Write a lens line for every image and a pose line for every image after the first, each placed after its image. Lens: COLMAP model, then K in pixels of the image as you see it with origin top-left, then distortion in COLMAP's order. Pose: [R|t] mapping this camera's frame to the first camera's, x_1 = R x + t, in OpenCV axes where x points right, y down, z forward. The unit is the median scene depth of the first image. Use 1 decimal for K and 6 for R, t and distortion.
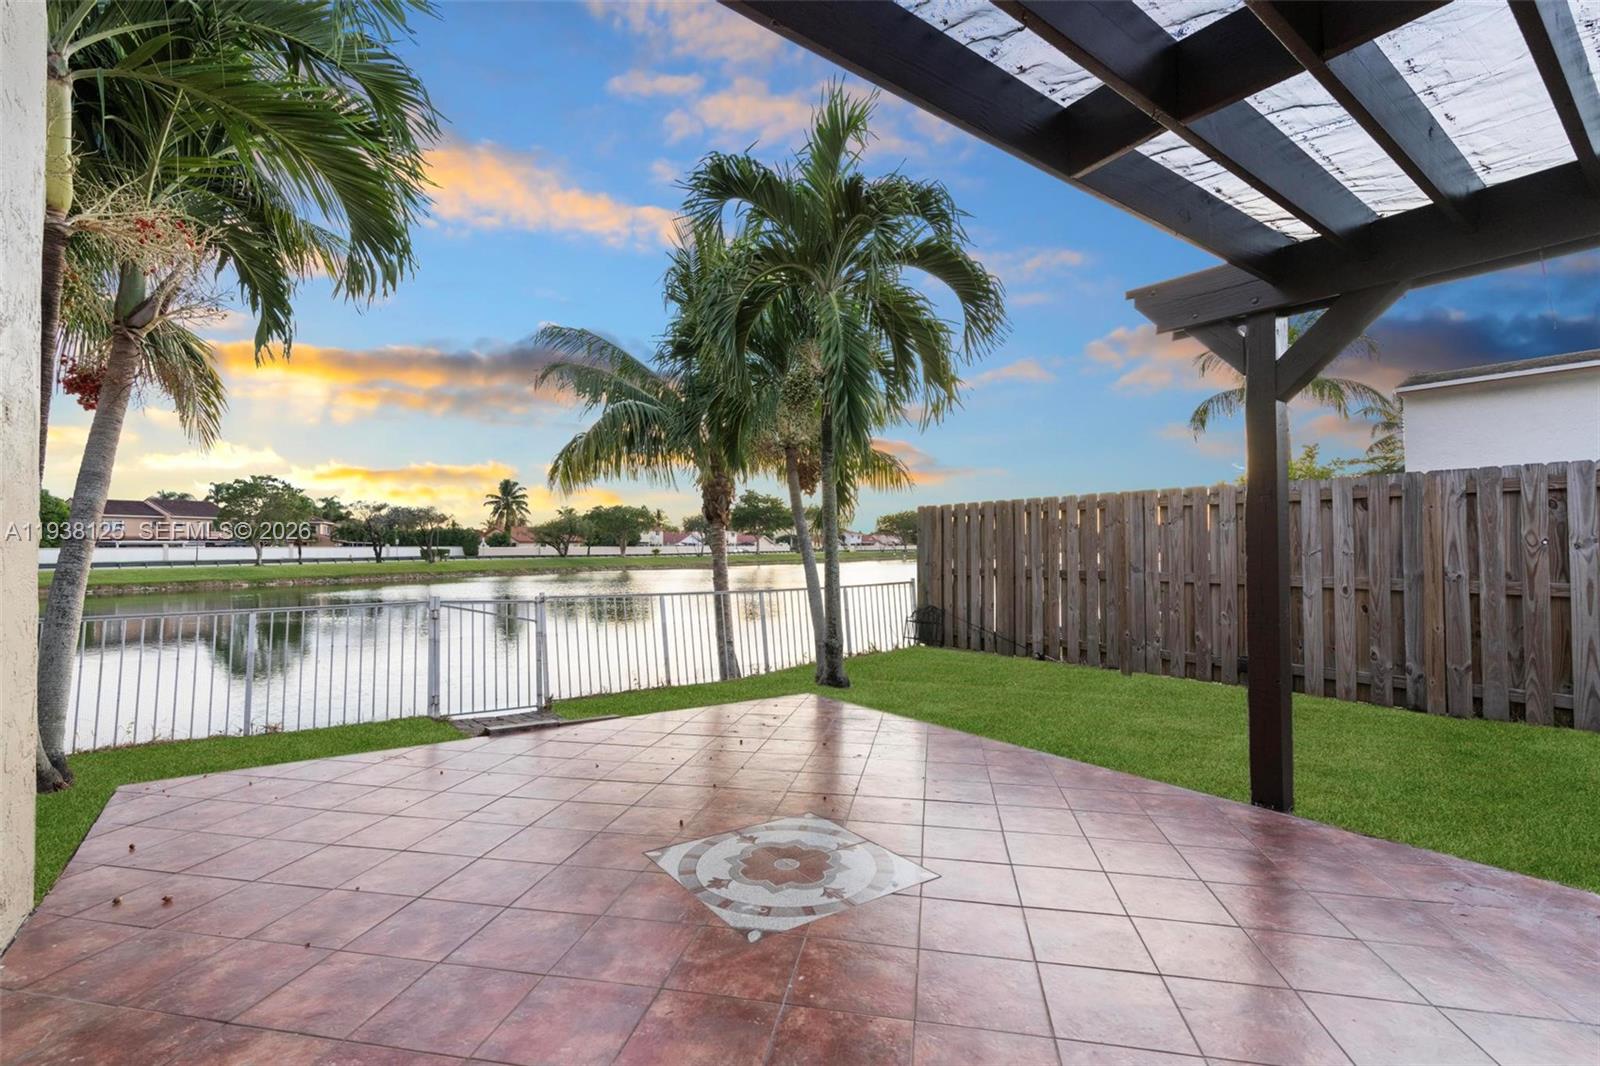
lens RADIAL K [[723.2, 0, 800.0], [0, 723.2, 533.0], [0, 0, 1]] dist [0.000018, 0.000348]
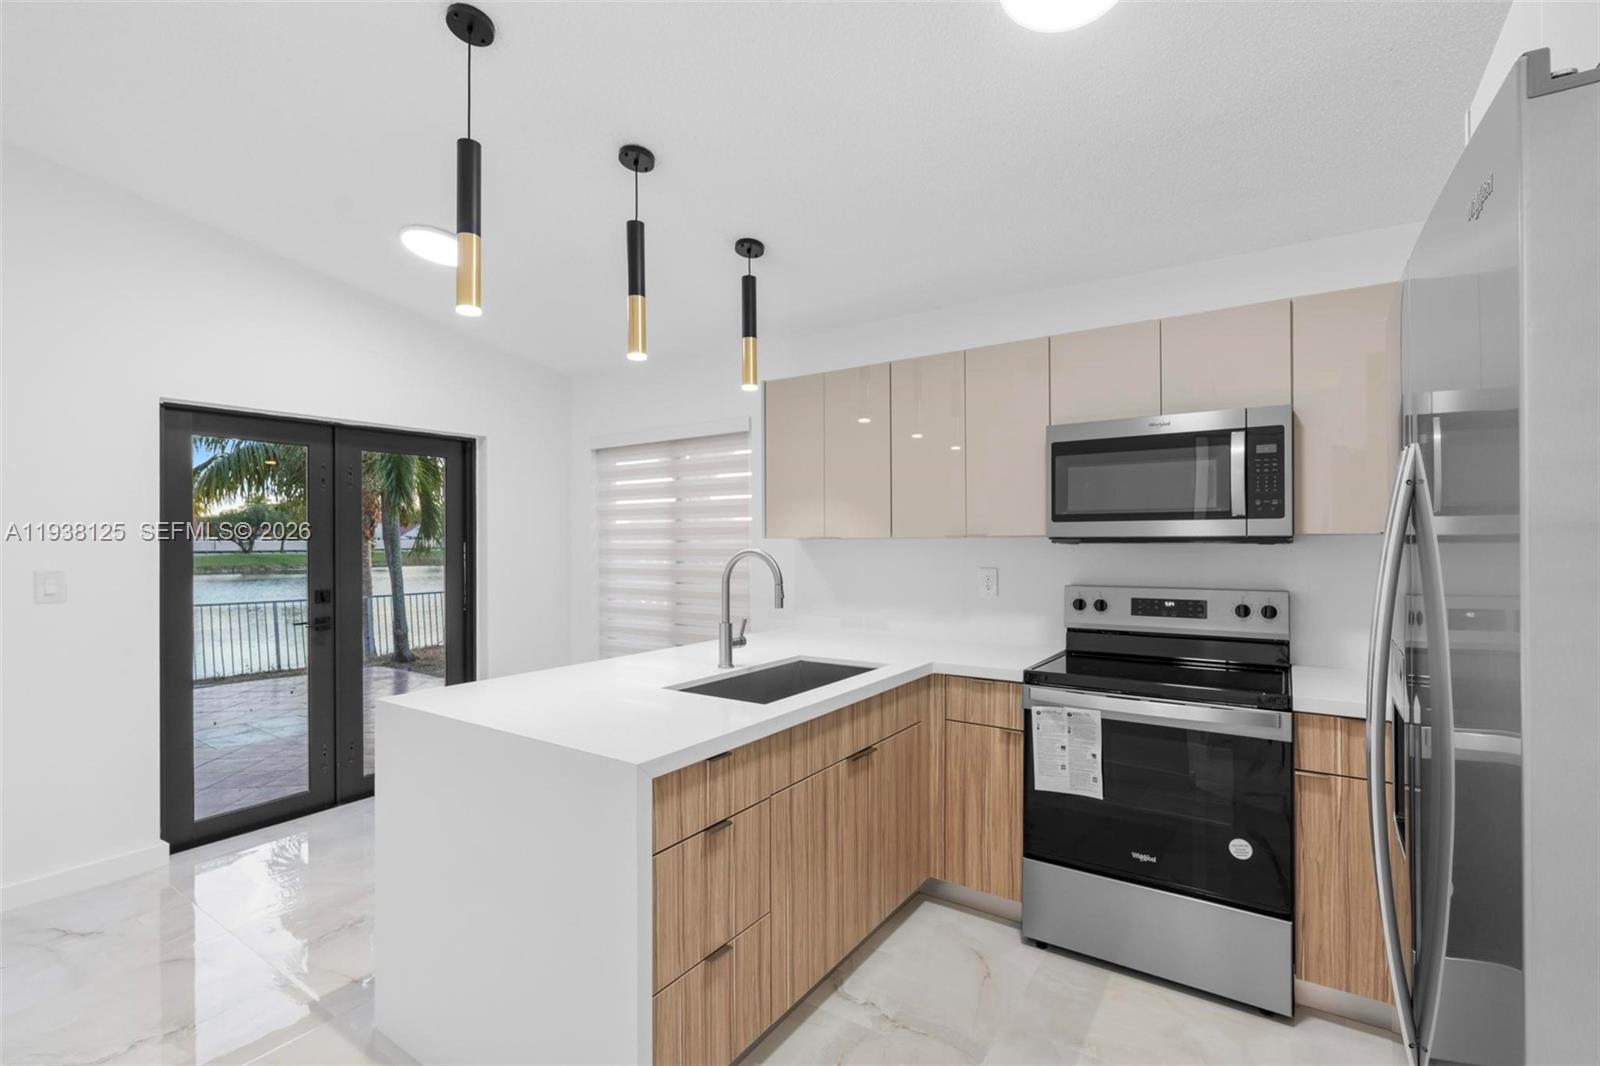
lens RADIAL K [[723.2, 0, 800.0], [0, 723.2, 533.0], [0, 0, 1]] dist [0.000018, 0.000348]
pose [[0.945731, 0.004002, 0.324926, 0.204840], [-0.007272, 0.999934, 0.008849, -0.042893], [-0.324869, -0.010731, 0.945698, -0.405119]]
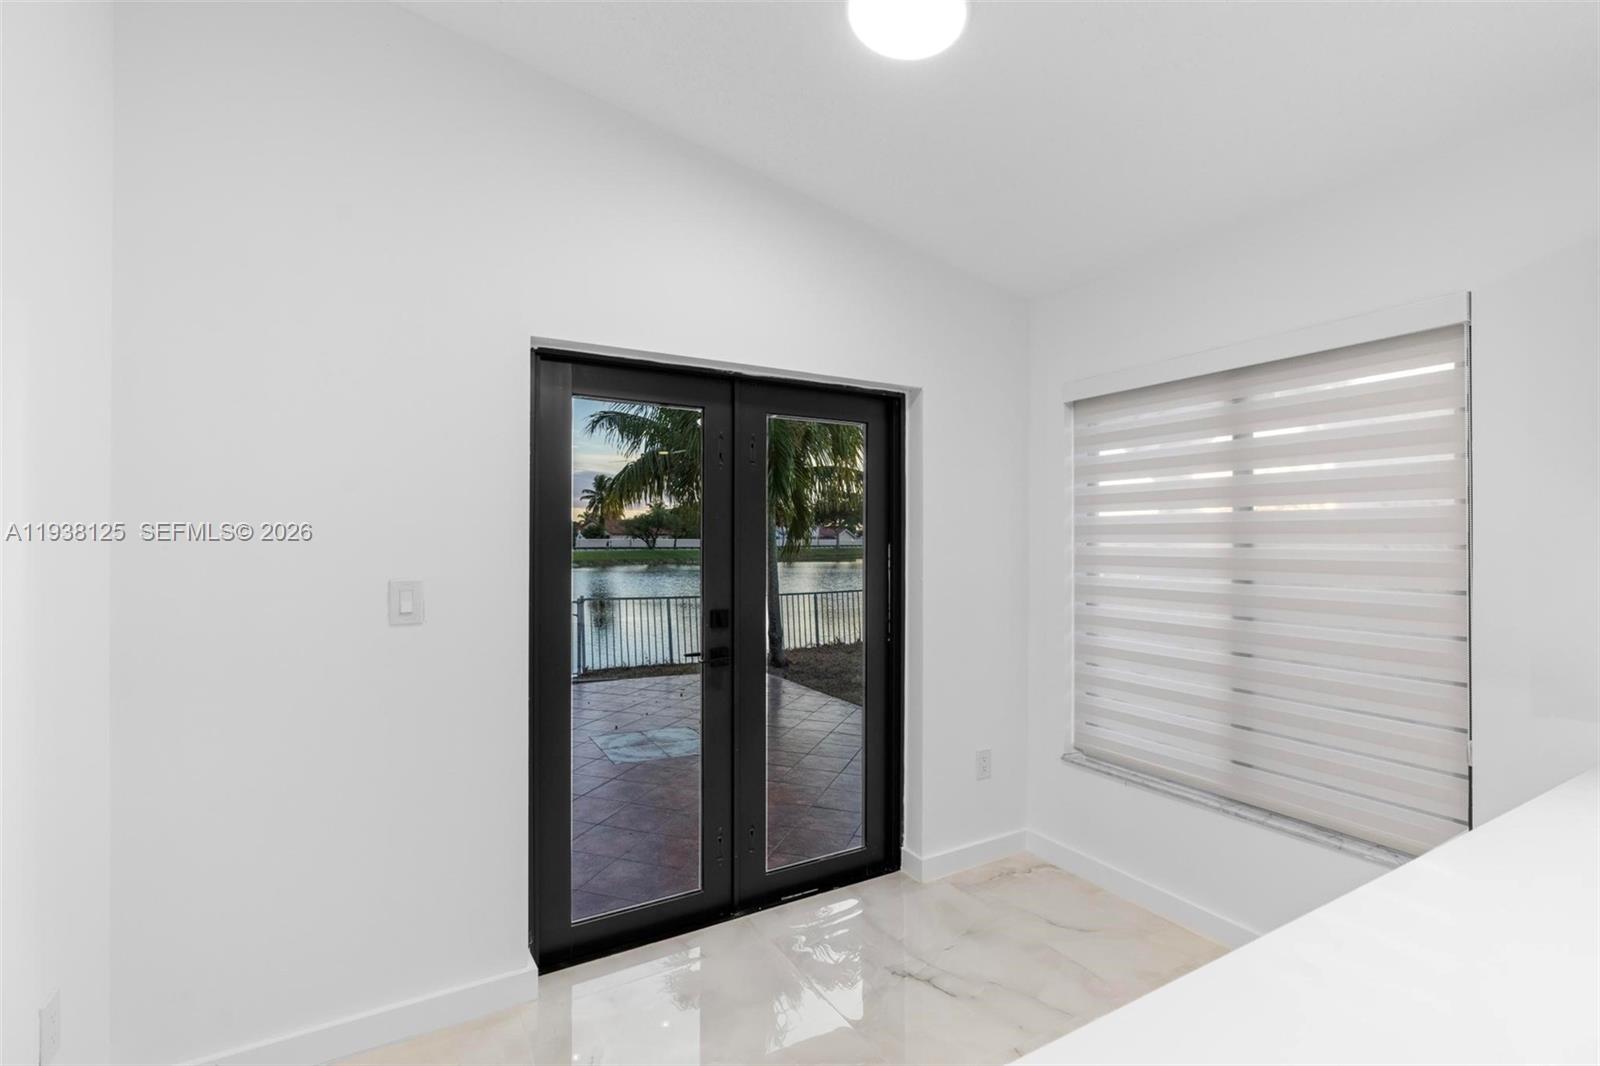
lens RADIAL K [[723.2, 0, 800.0], [0, 723.2, 533.0], [0, 0, 1]] dist [0.000018, 0.000348]
pose [[0.992860, 0.007070, -0.119080, 0.158934], [-0.005822, 0.999924, 0.010822, -0.039838], [0.119147, -0.010051, 0.992826, -0.248233]]
